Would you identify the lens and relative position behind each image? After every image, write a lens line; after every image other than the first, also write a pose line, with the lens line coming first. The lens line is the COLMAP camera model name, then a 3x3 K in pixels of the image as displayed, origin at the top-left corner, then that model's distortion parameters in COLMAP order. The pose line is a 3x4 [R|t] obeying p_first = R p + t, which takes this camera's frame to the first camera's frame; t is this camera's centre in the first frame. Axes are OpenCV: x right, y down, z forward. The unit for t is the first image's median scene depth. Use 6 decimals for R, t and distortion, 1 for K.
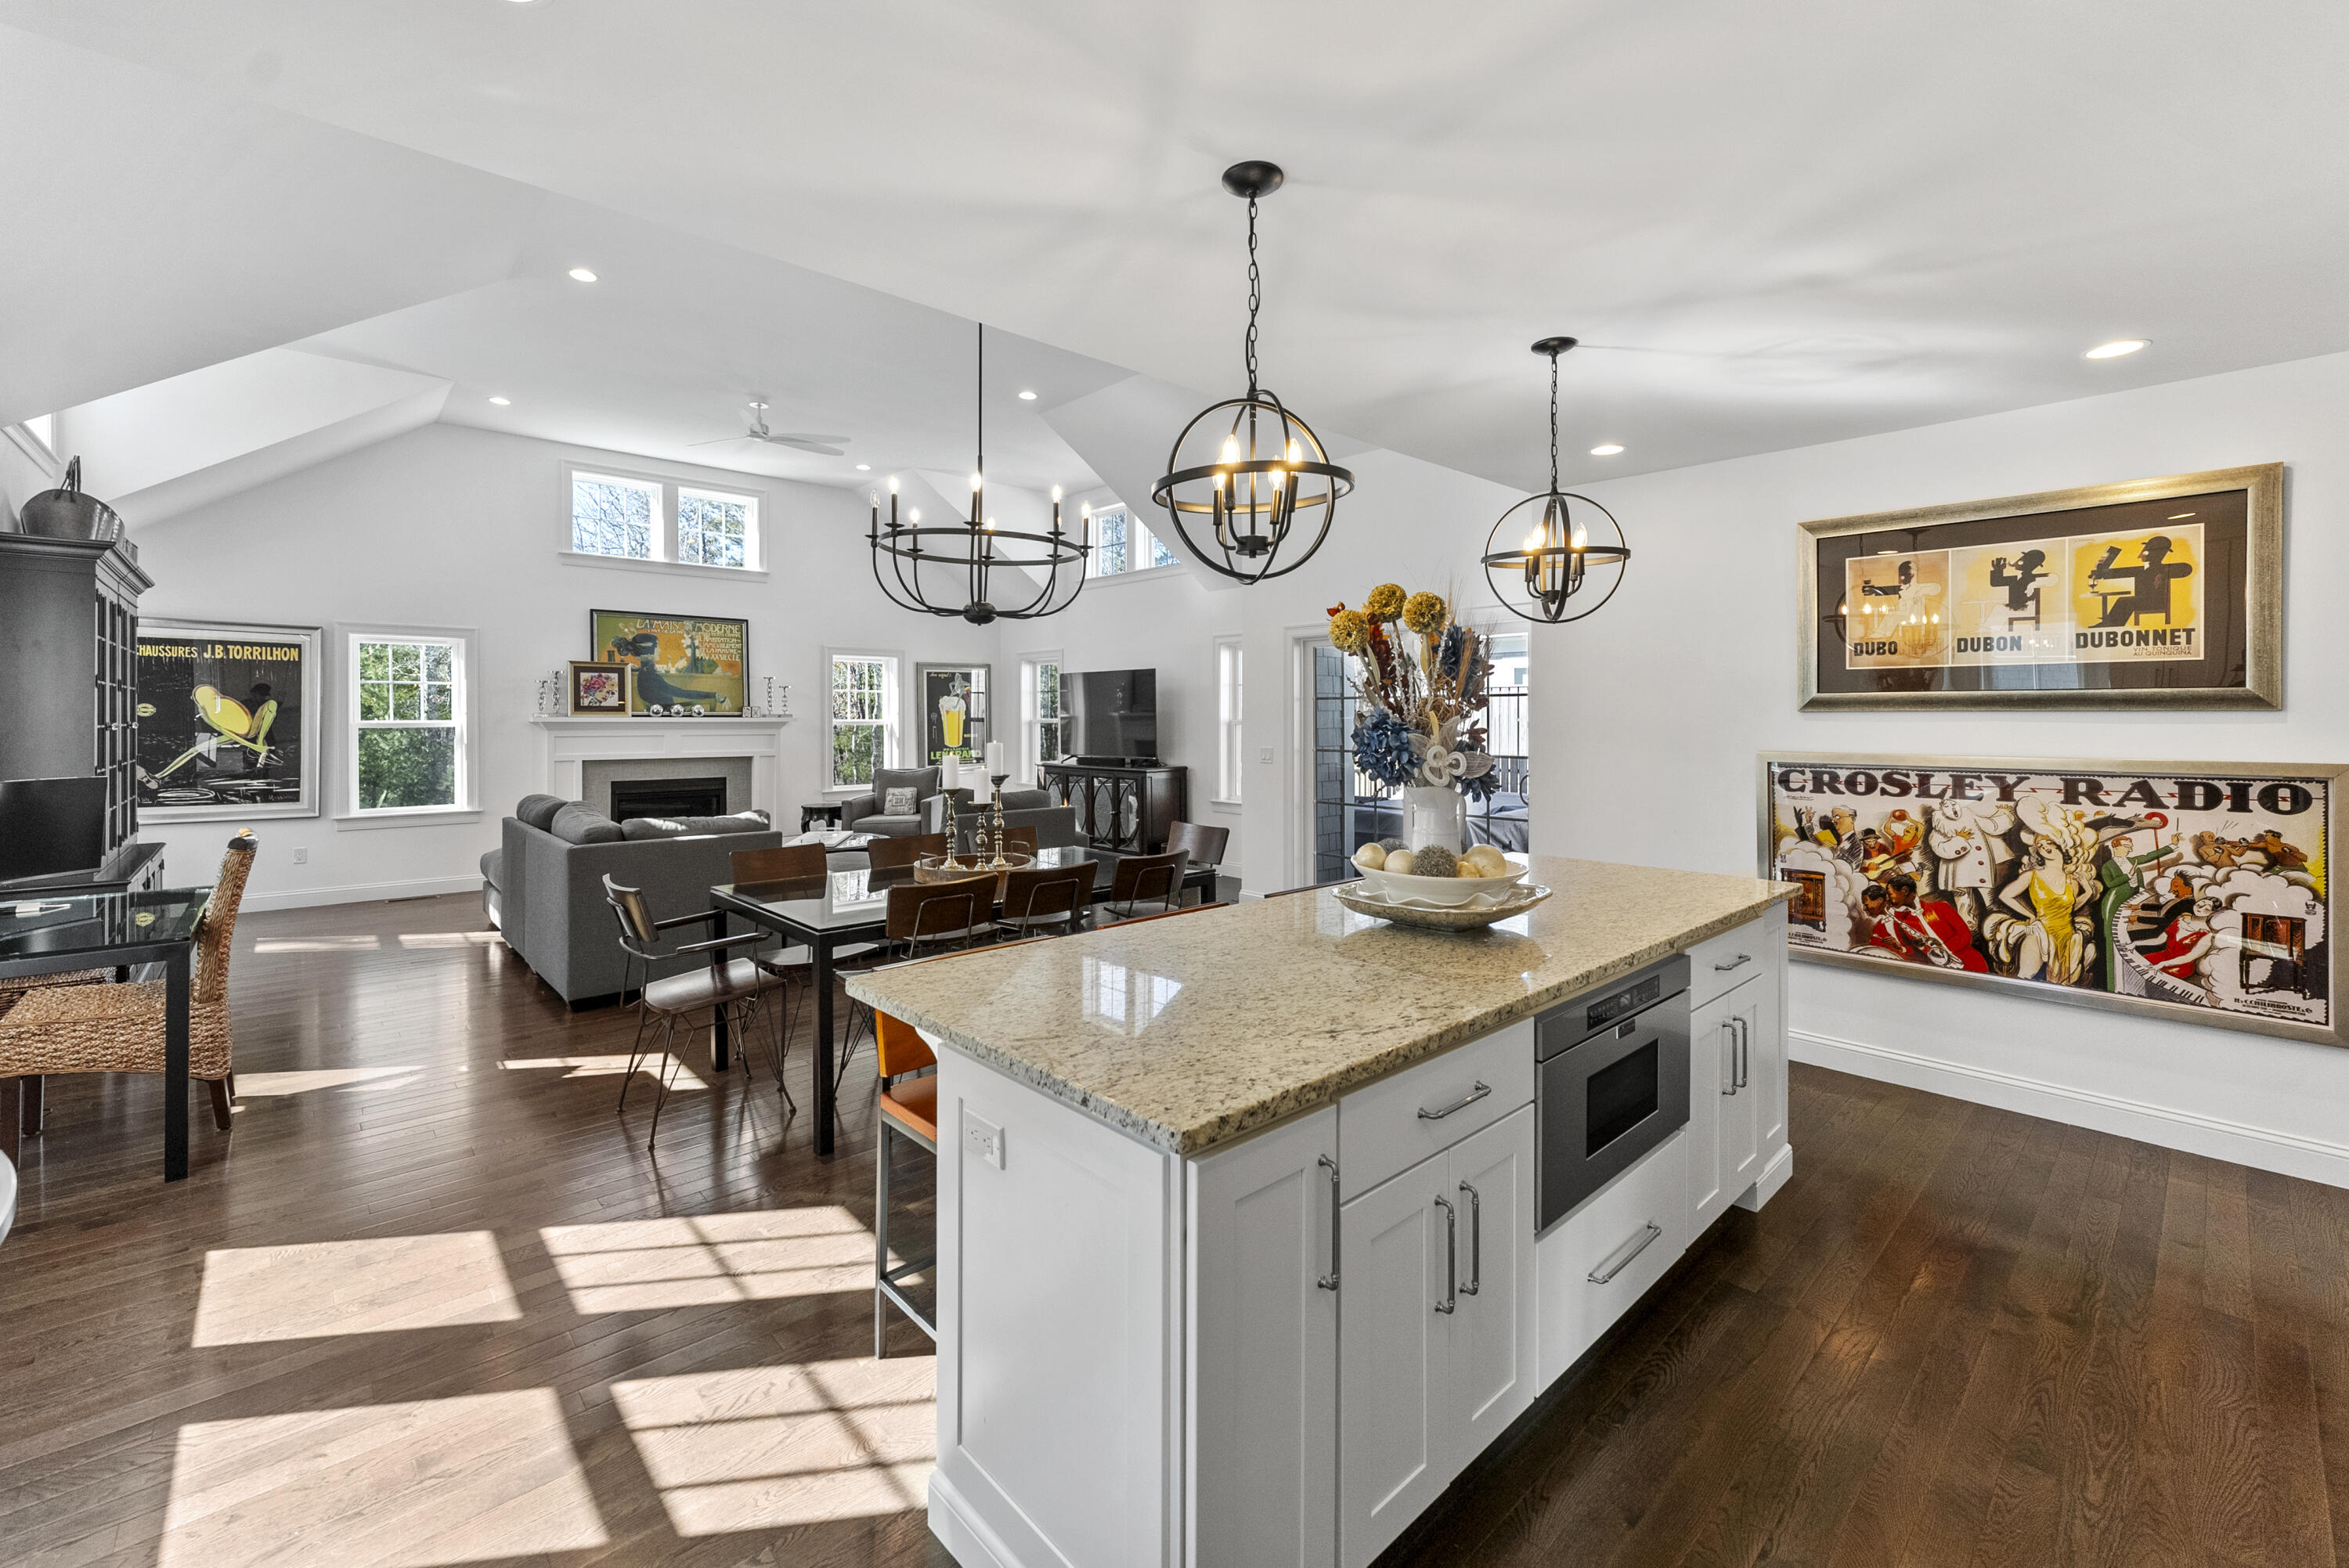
lens RADIAL K [[959.8, 0, 1174.6], [0, 959.8, 721.3], [0, 0, 1]] dist [0.001319, -0.000106]
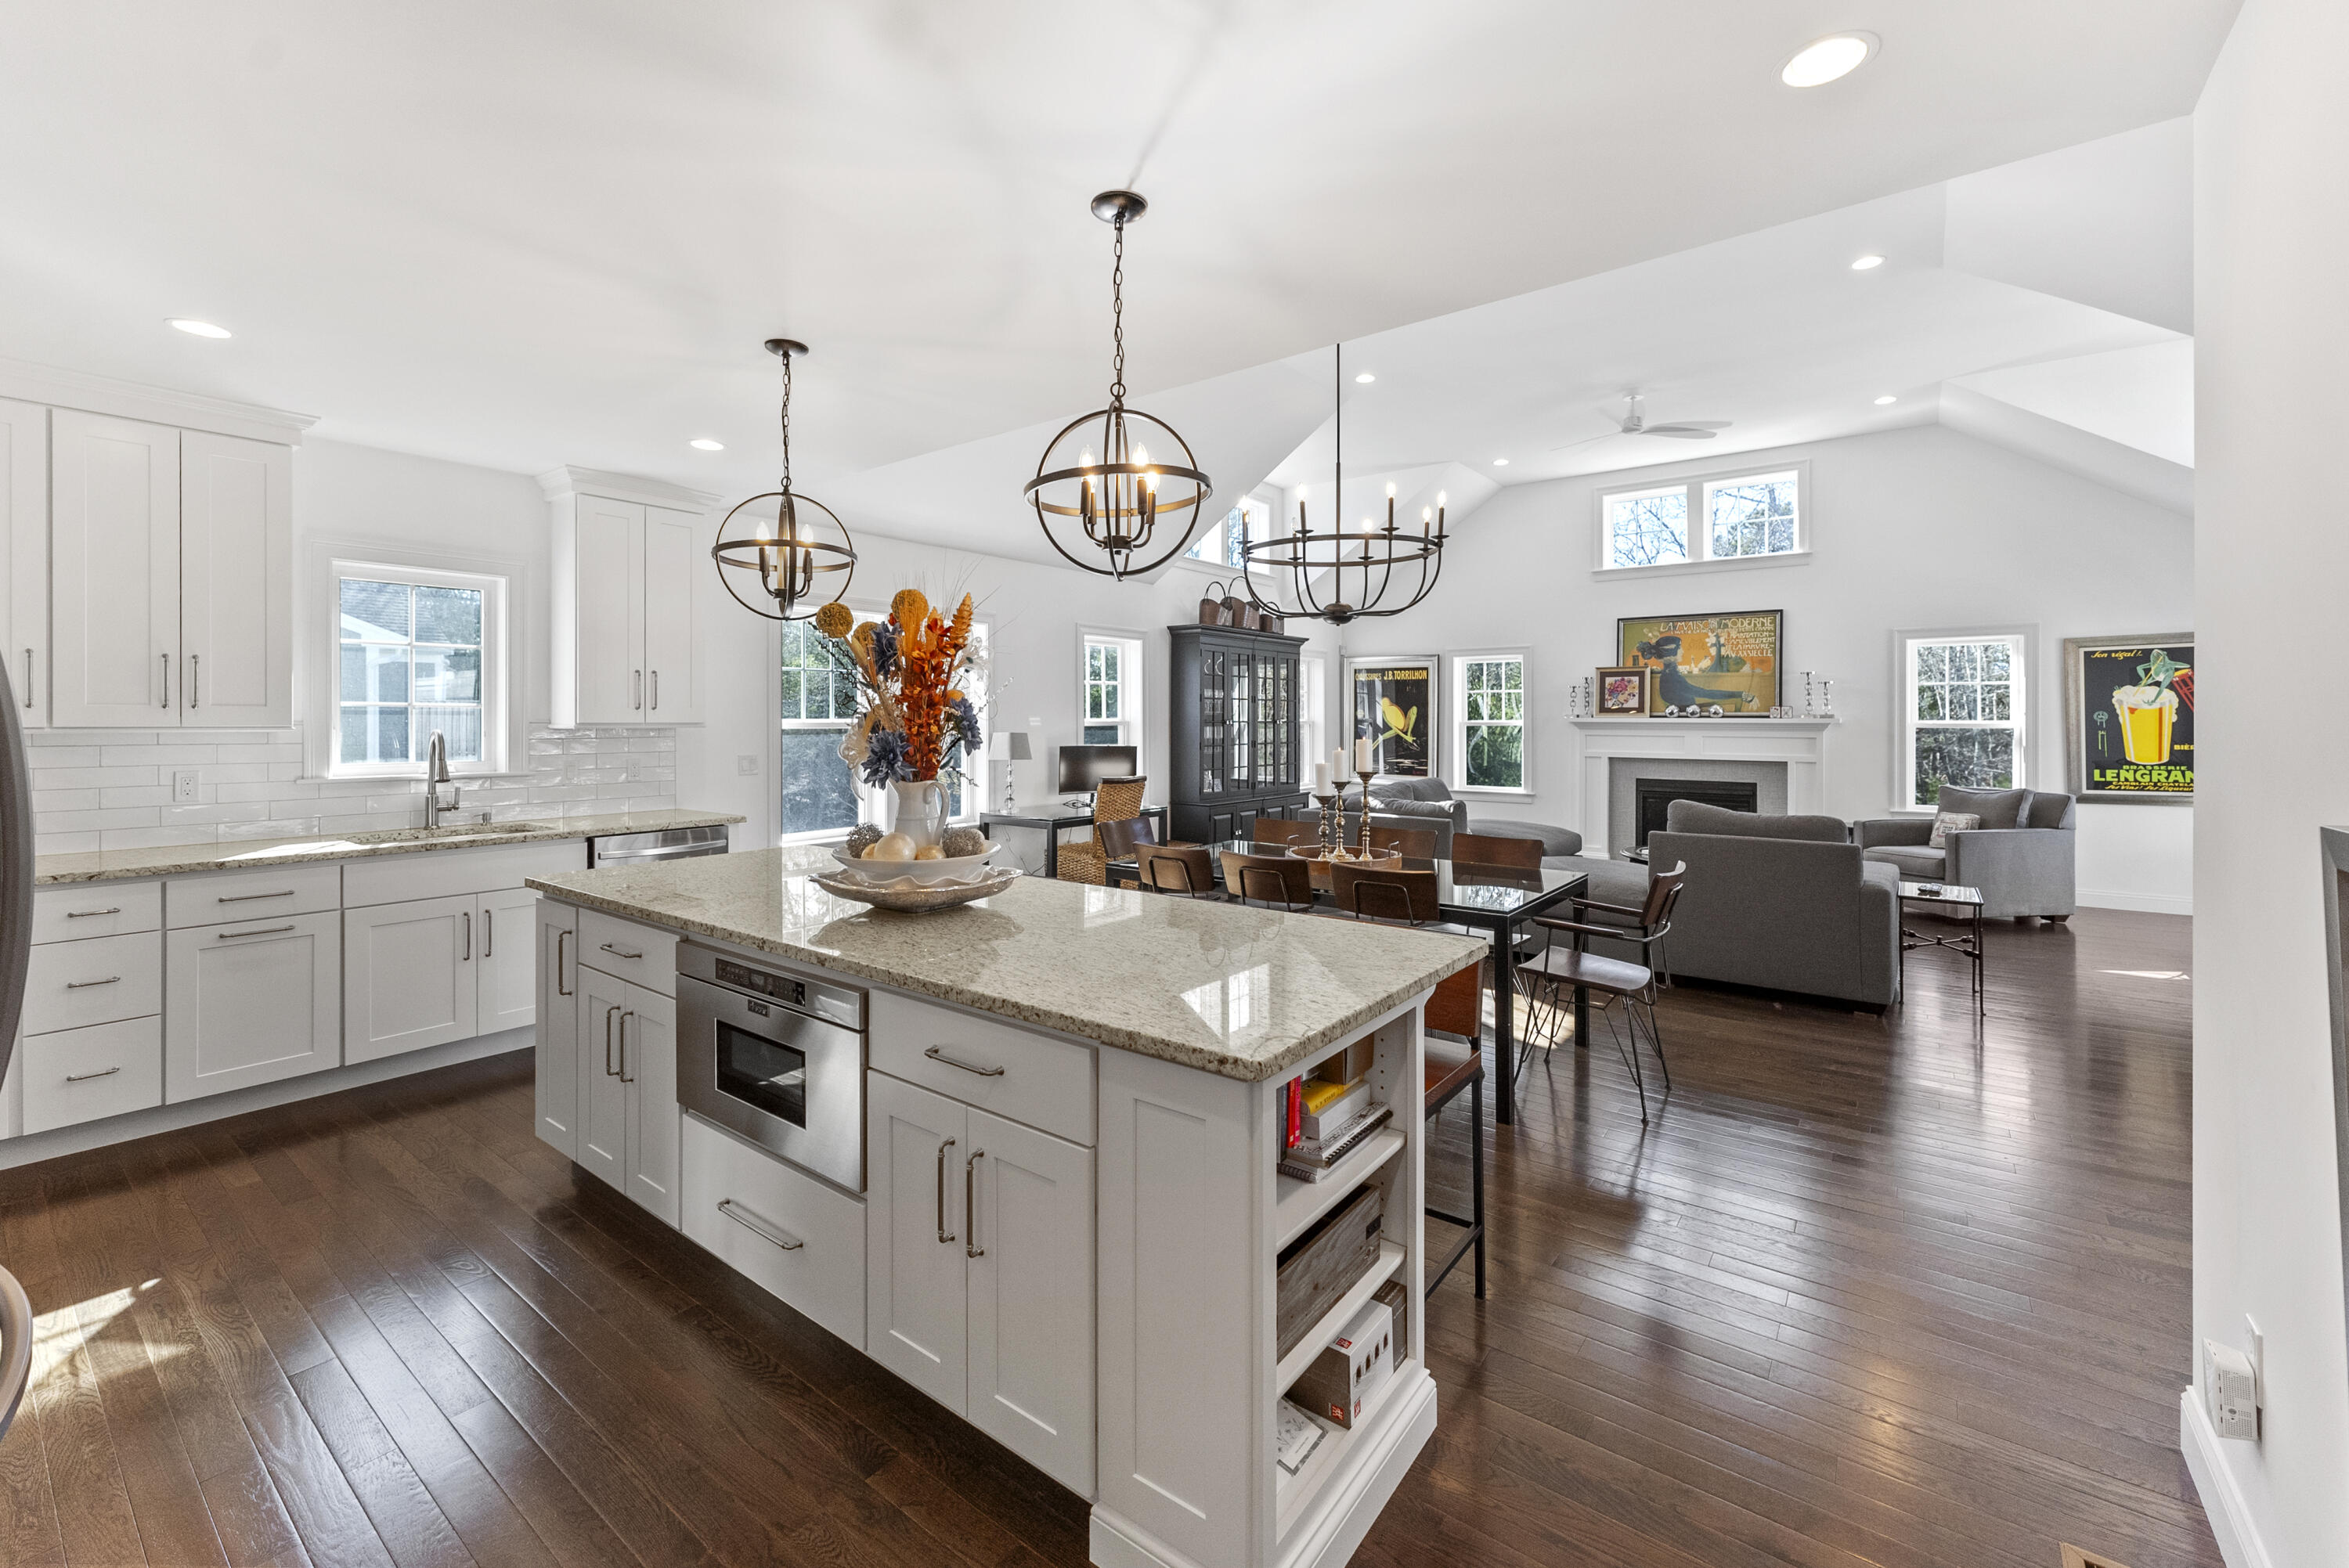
lens RADIAL K [[959.8, 0, 1164.3], [0, 959.8, 728.4], [0, 0, 1]] dist [0.001319, -0.000106]
pose [[0.168823, 0.010246, -0.985593, 0.814874], [-0.005509, 0.999940, 0.009451, 0.000991], [0.985631, 0.003834, 0.168869, 0.655074]]
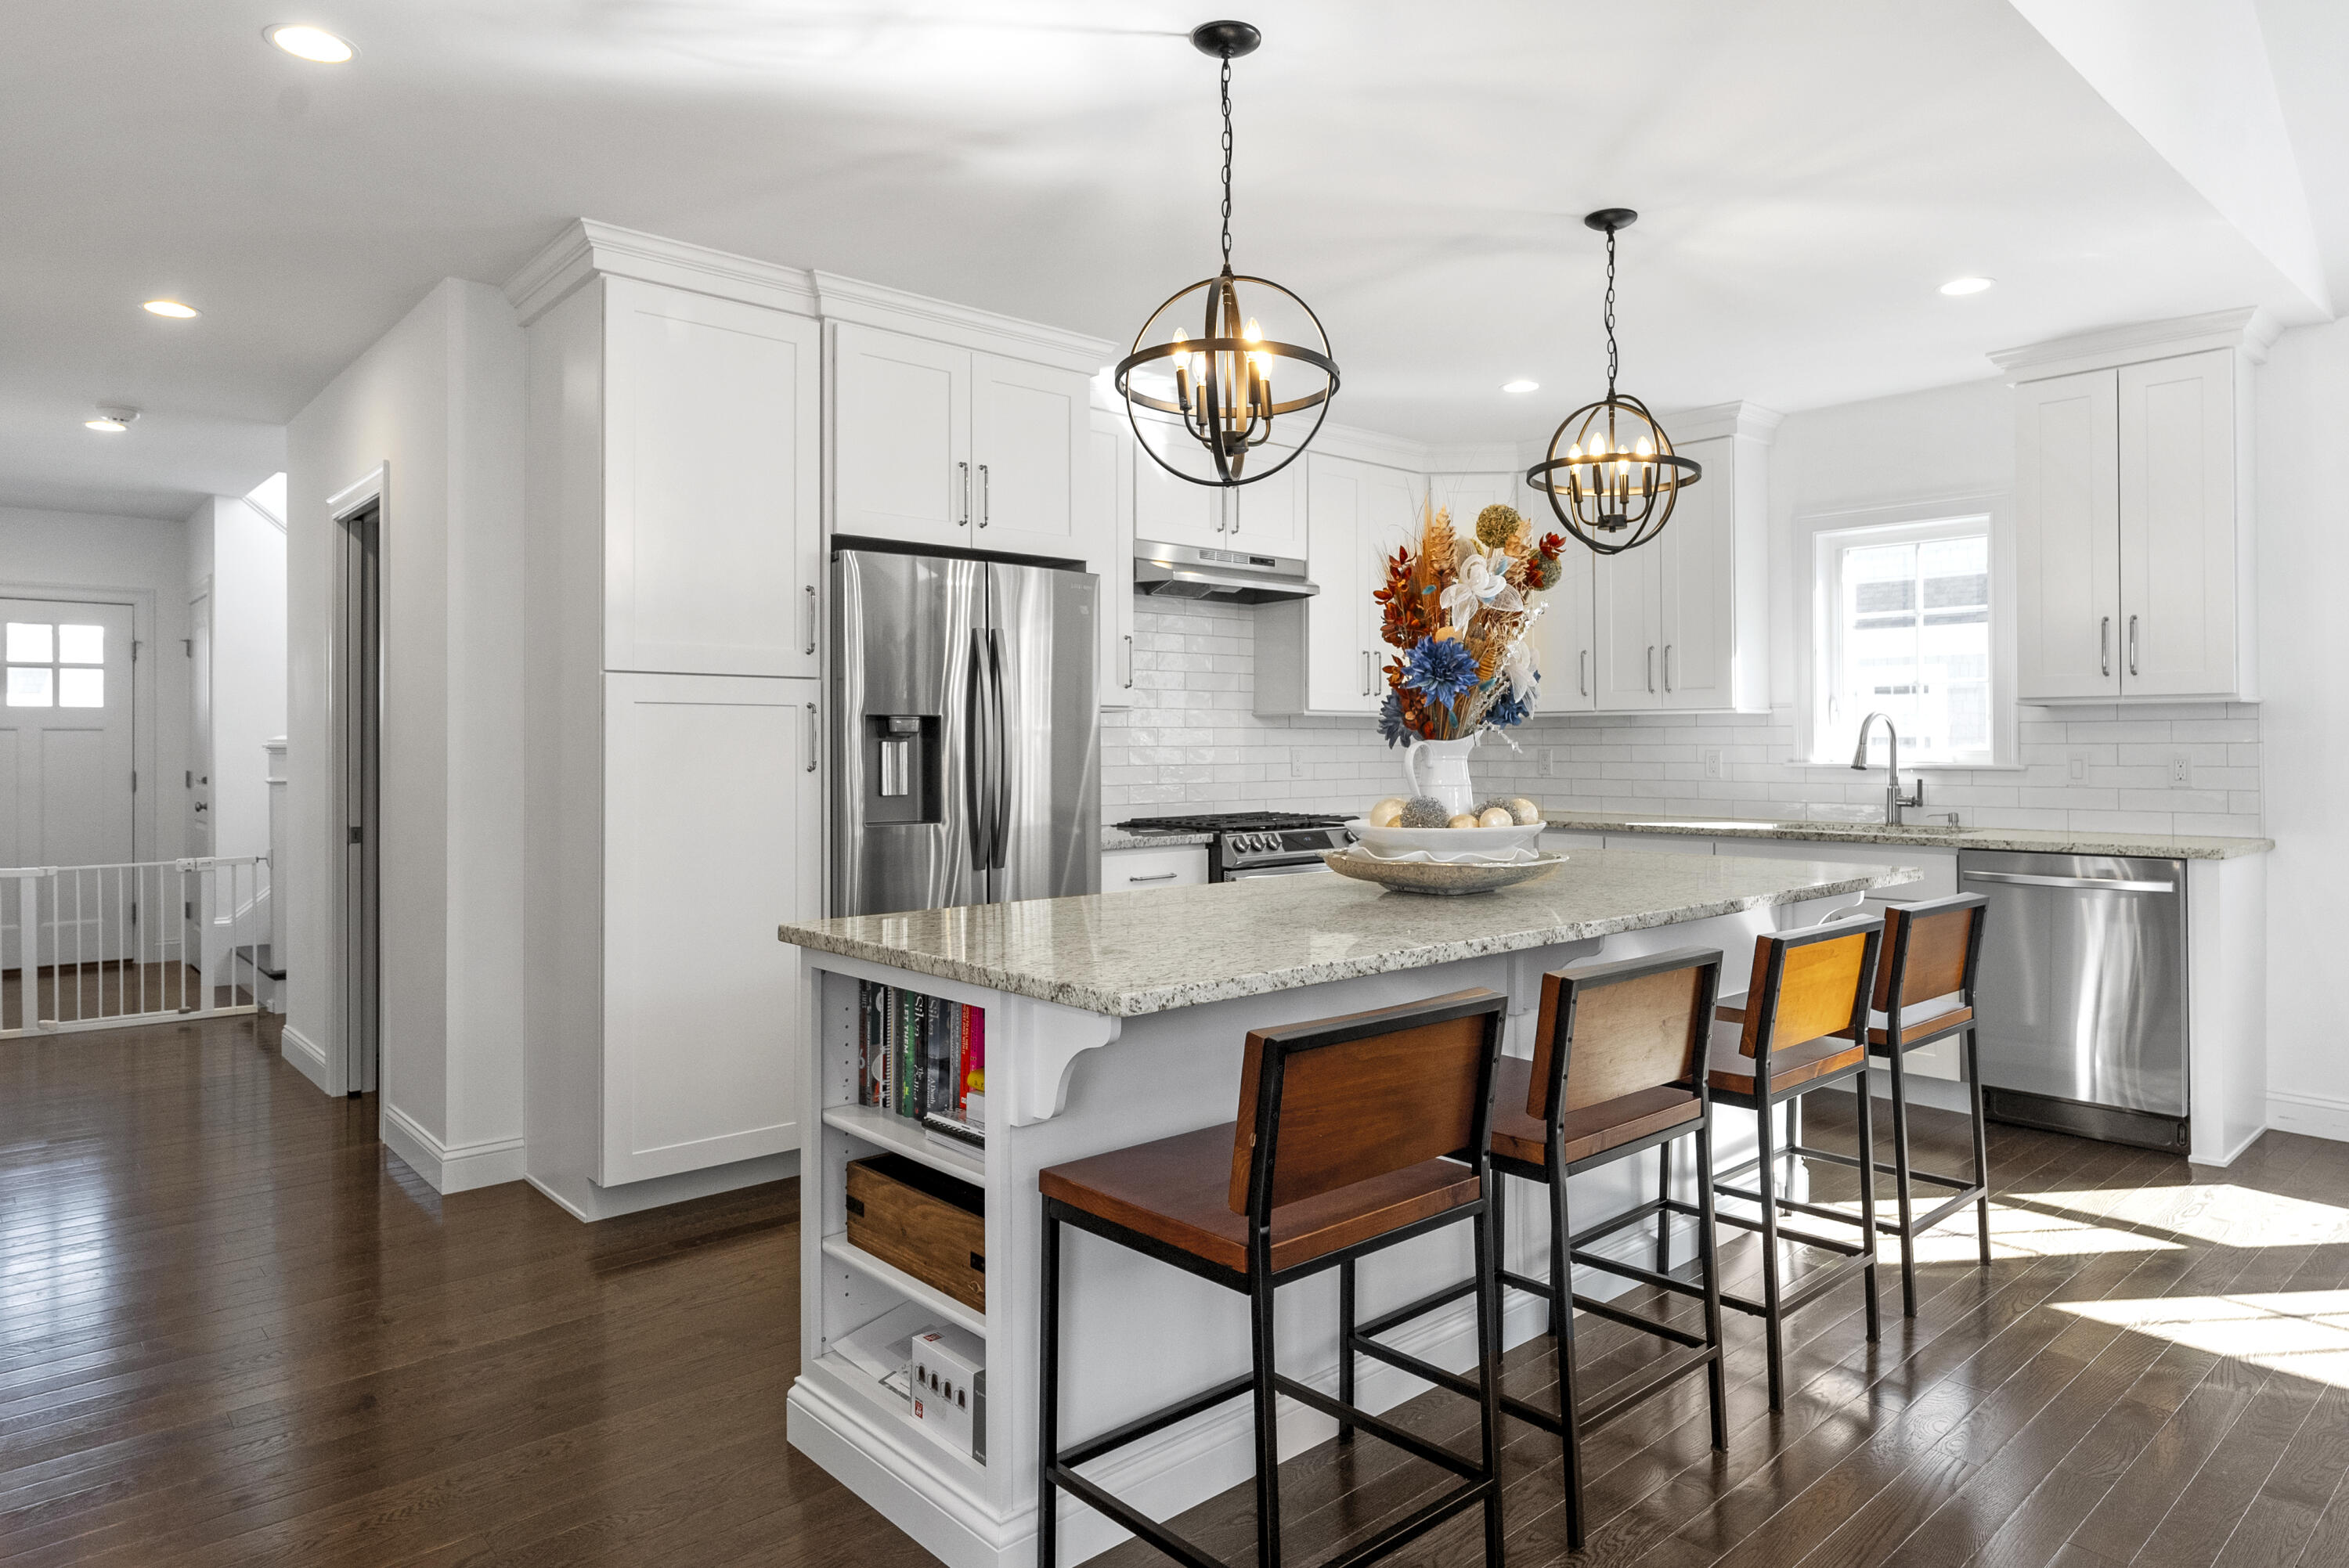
lens RADIAL K [[1394.2, 0, 1173.6], [0, 1394.2, 732.7], [0, 0, 1]] dist [0.004799, -0.003842]
pose [[-0.999752, 0.001302, 0.022233, 0.300841], [0.001141, 0.999973, -0.007253, 0.044843], [-0.022242, -0.007226, -0.999727, 1.378293]]
